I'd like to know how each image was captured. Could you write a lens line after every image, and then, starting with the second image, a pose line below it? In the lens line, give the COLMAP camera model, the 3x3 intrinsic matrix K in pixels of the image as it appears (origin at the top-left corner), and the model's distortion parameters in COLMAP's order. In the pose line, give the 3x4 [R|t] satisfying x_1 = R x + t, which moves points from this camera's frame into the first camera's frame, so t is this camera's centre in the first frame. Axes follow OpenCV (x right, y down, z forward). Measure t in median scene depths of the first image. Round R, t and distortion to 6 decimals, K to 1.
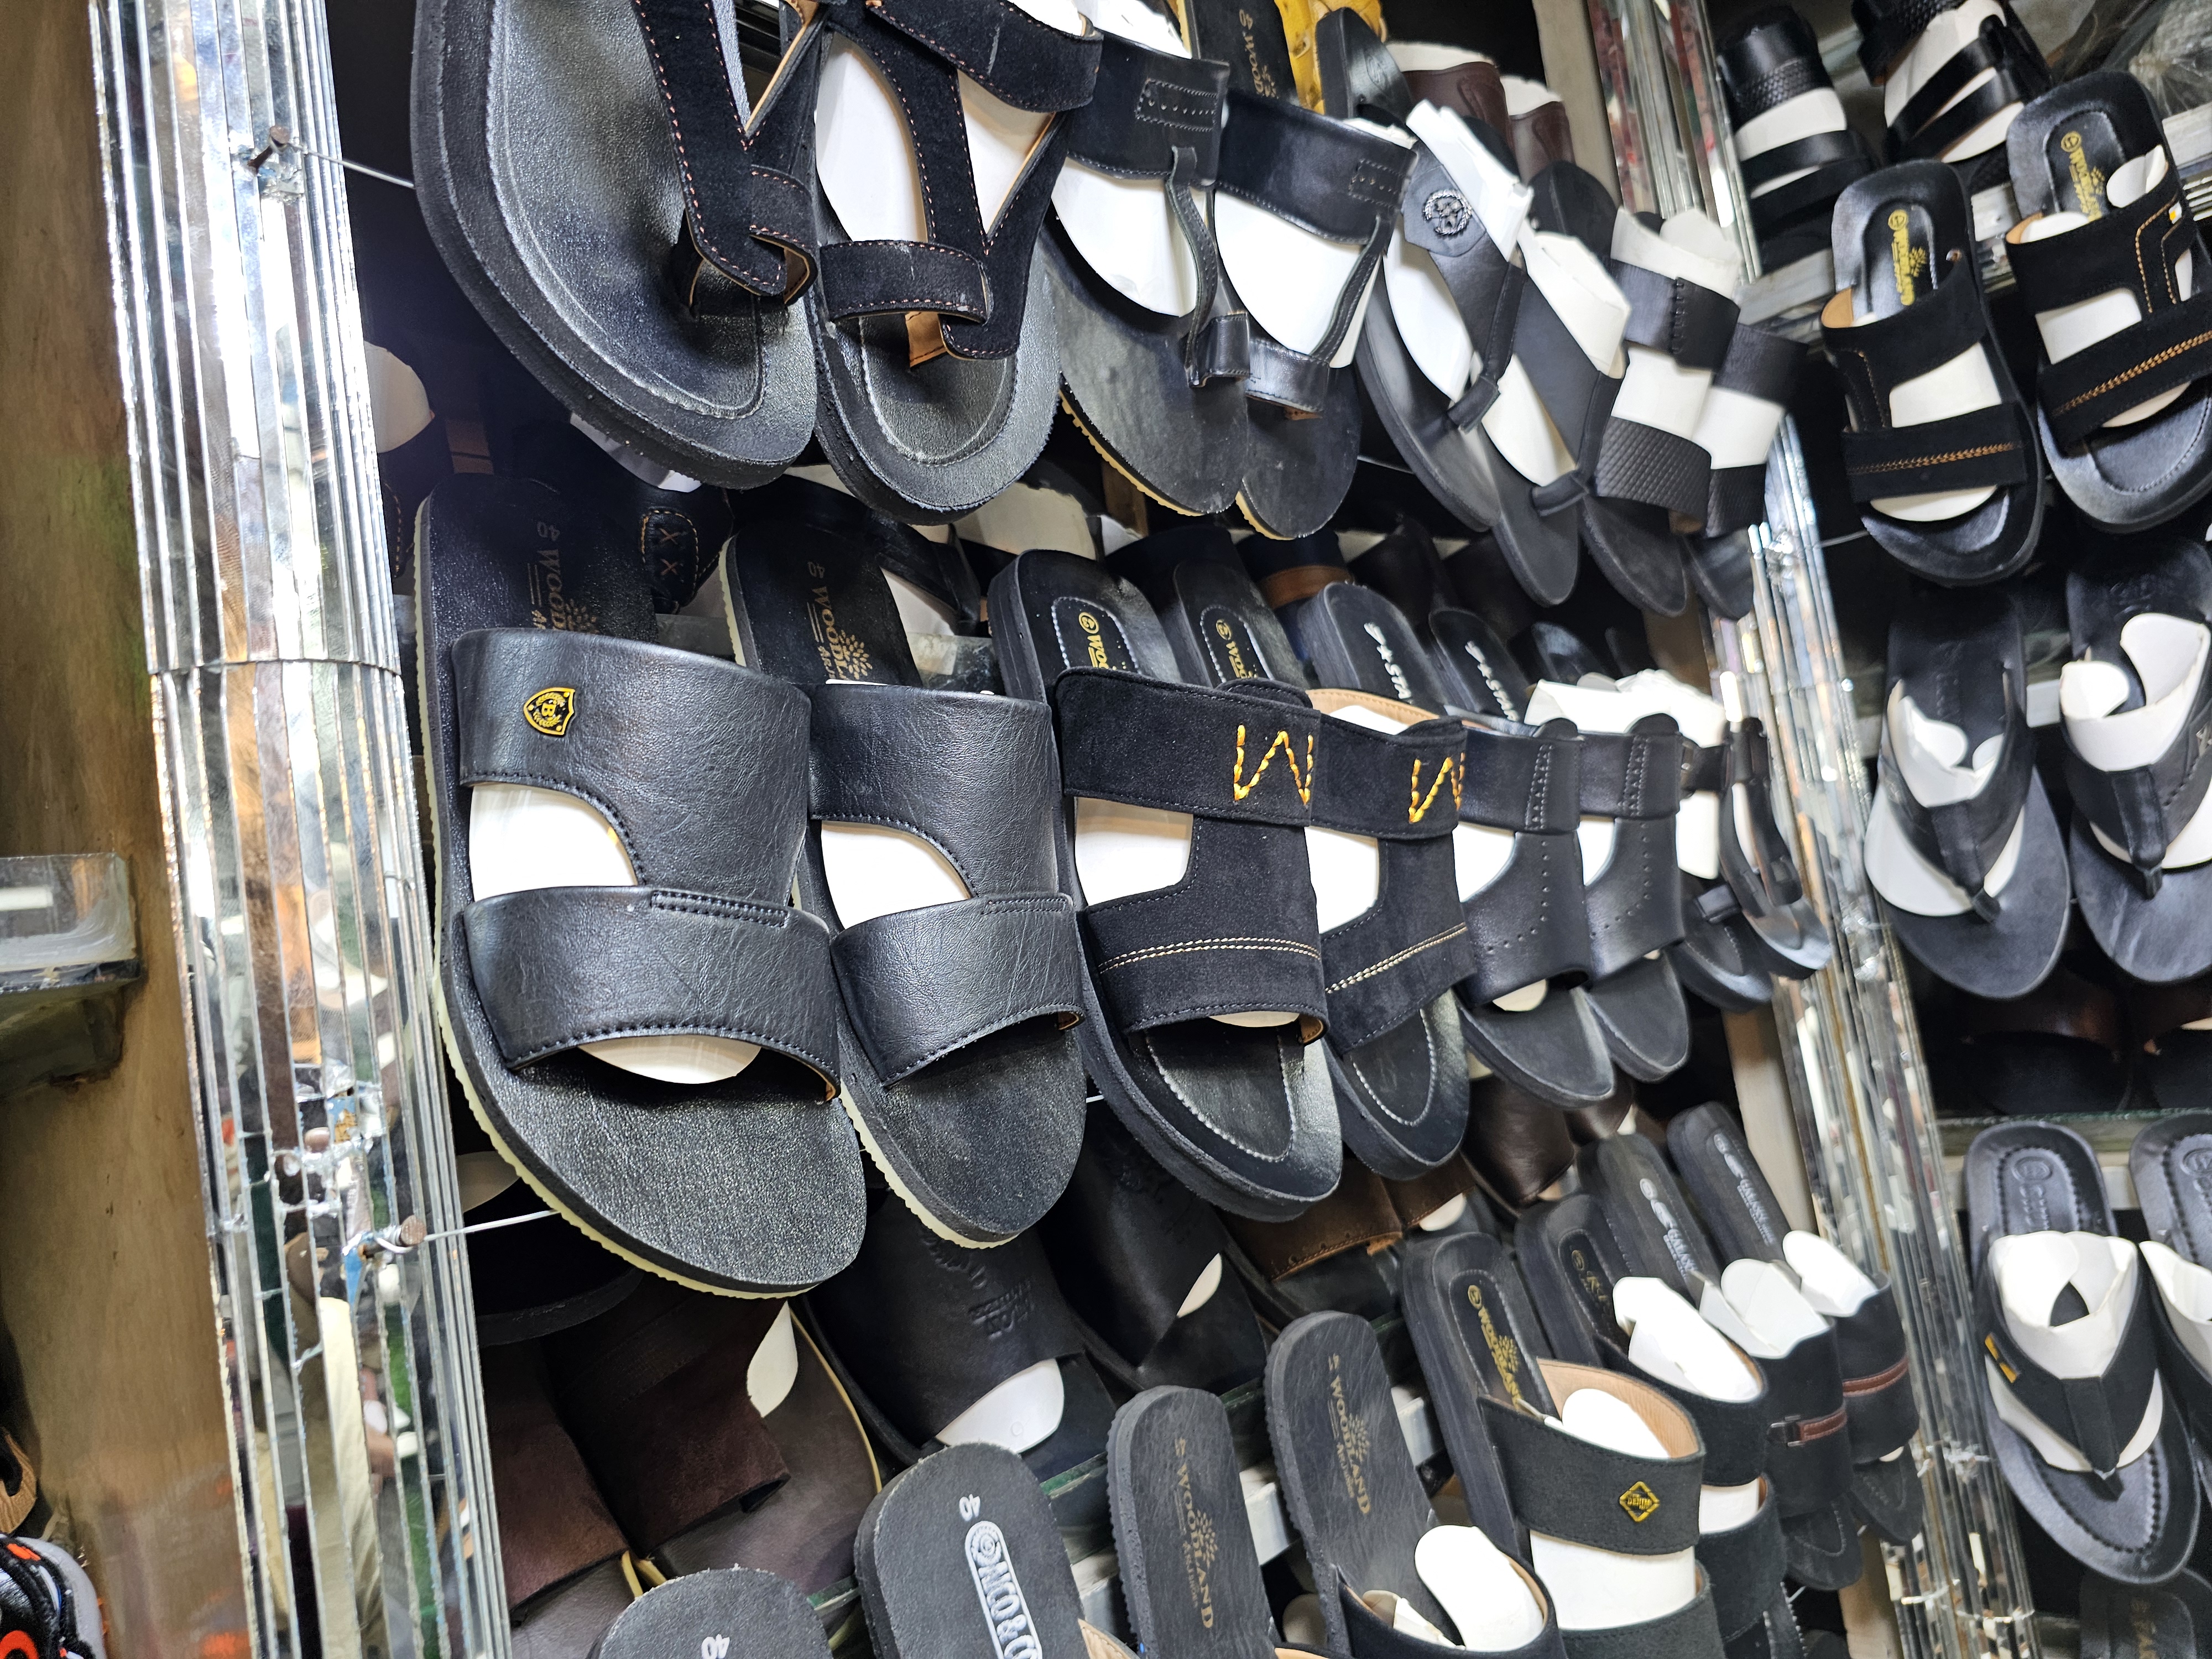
lens RADIAL K [[1543.3, 0, 1123.0], [0, 1543.3, 799.0], [0, 0, 1]] dist [0.043142, -0.041511]
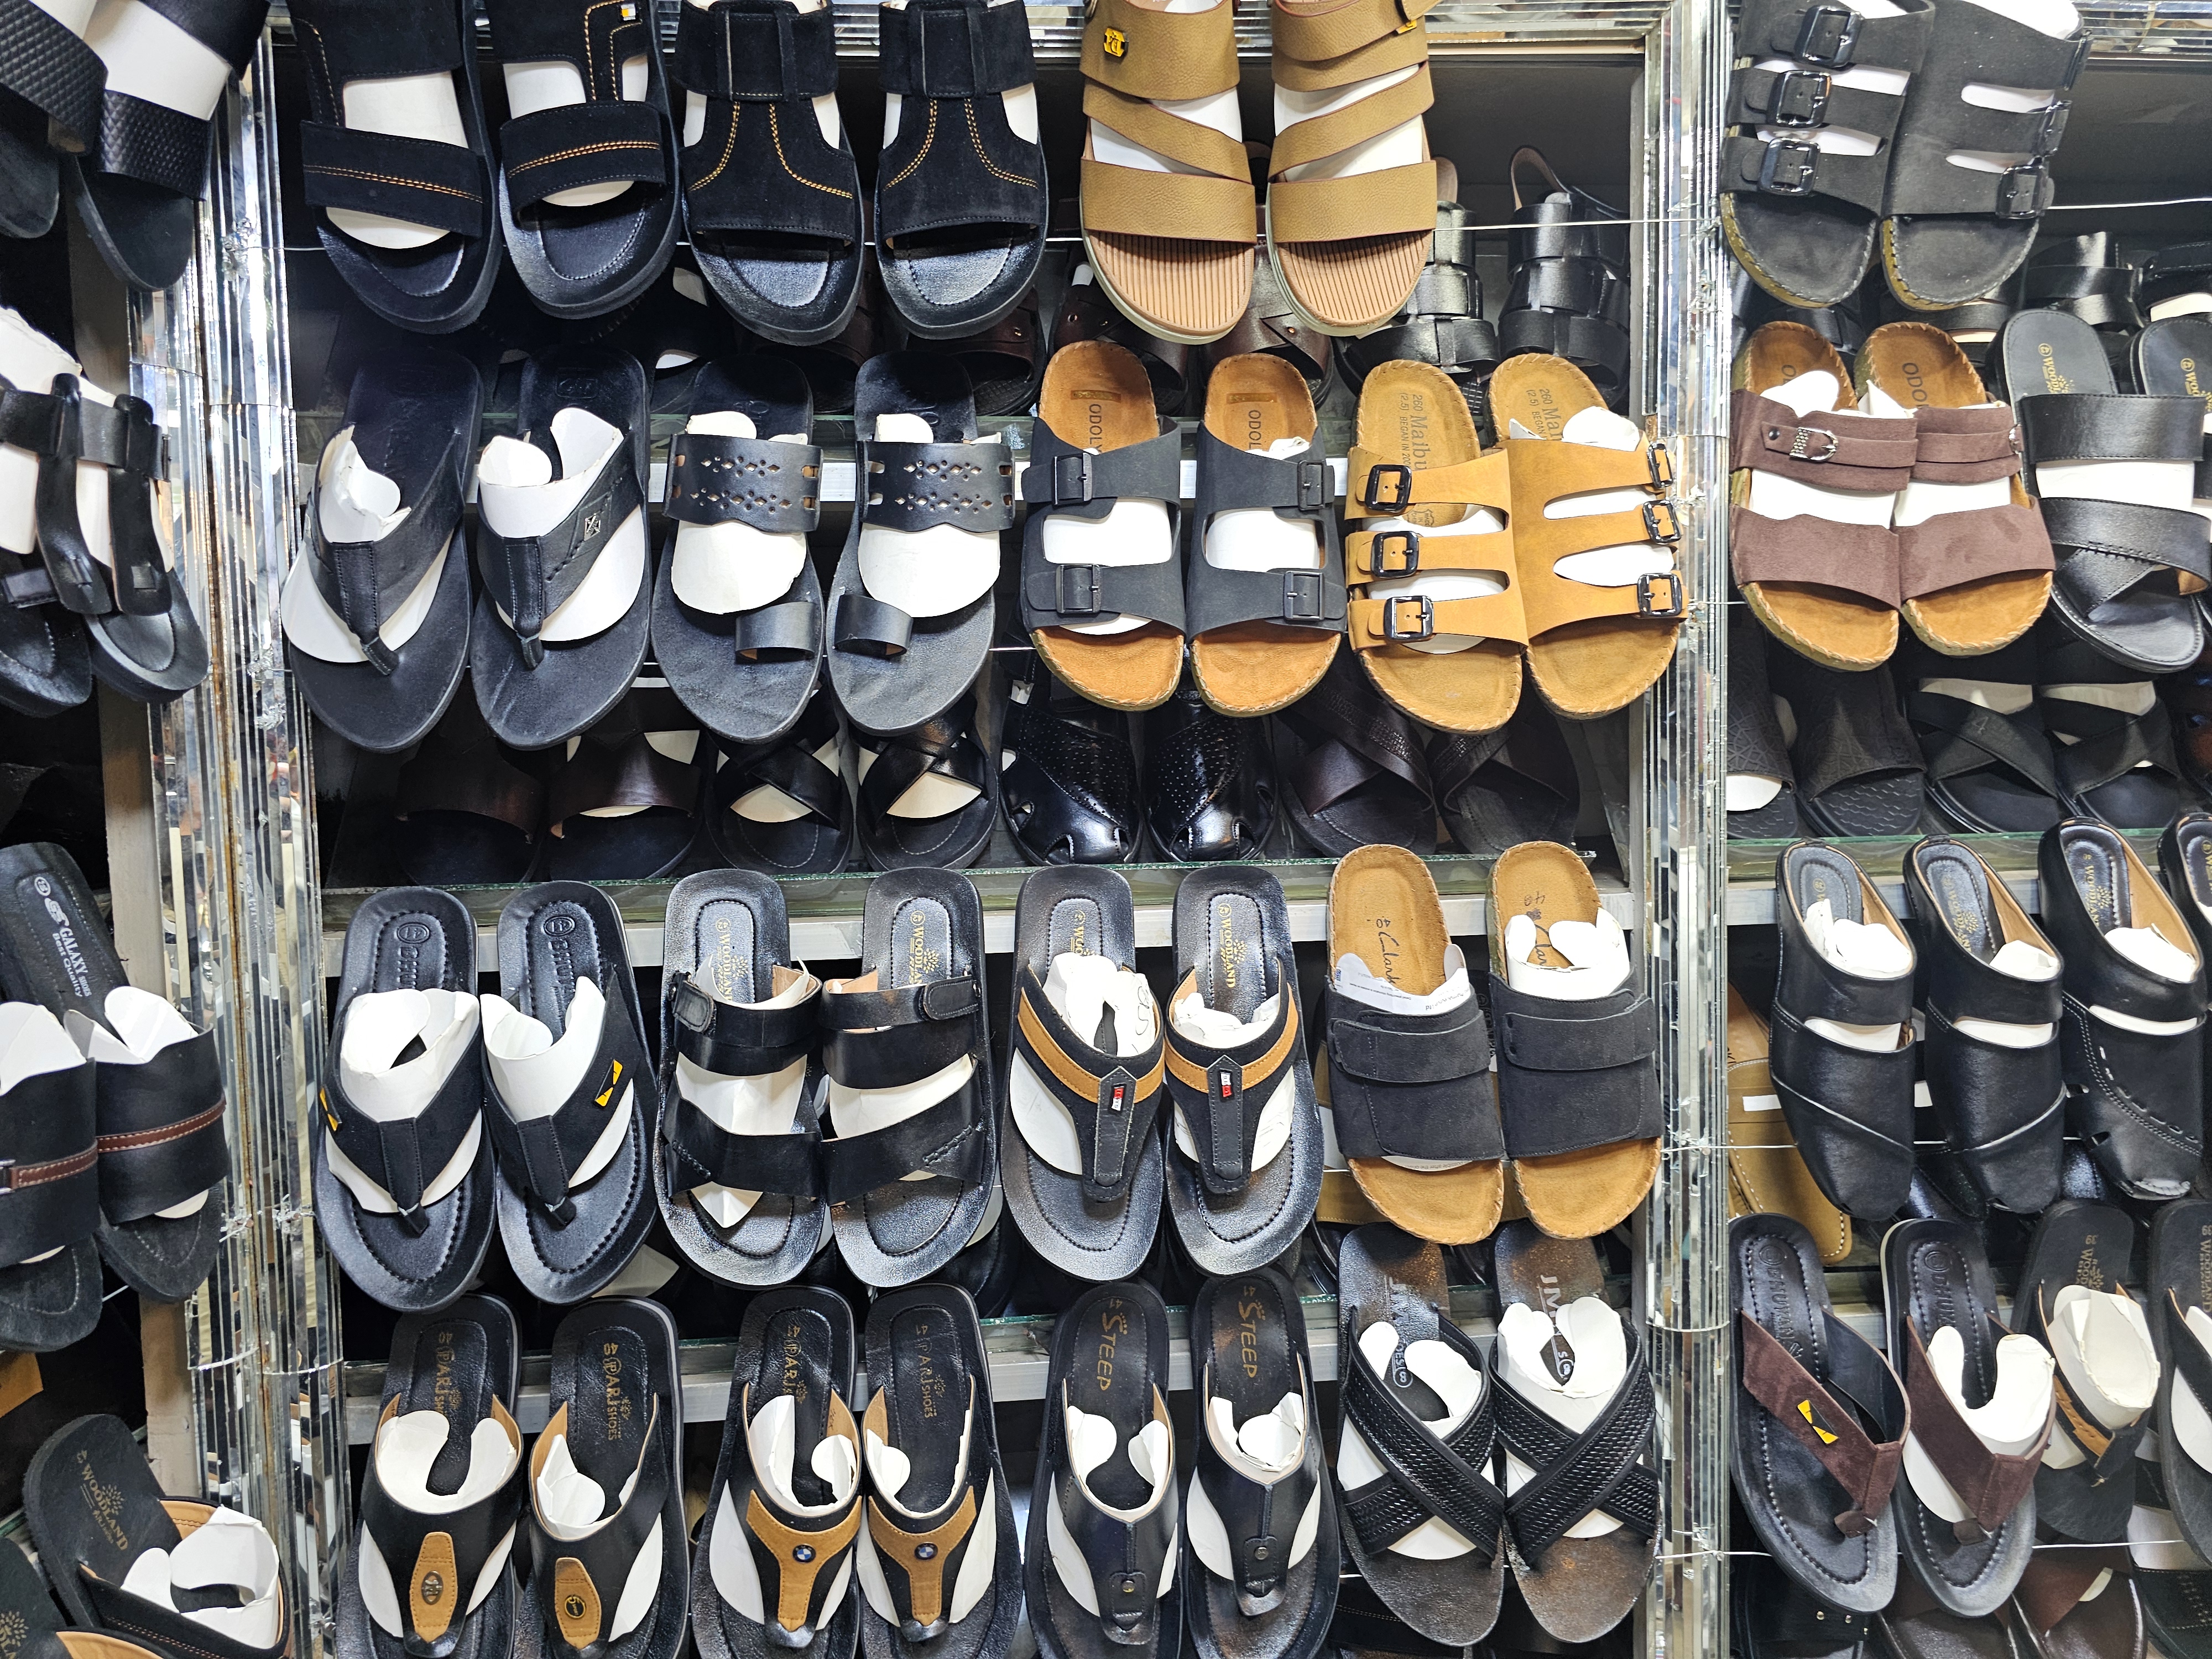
lens RADIAL K [[1543.3, 0, 1111.6], [0, 1543.3, 816.3], [0, 0, 1]] dist [0.043142, -0.041511]
pose [[0.708080, 0.096386, 0.699523, 0.217102], [-0.155078, 0.987681, 0.020884, 0.080884], [-0.688893, -0.123268, 0.714305, -0.032506]]
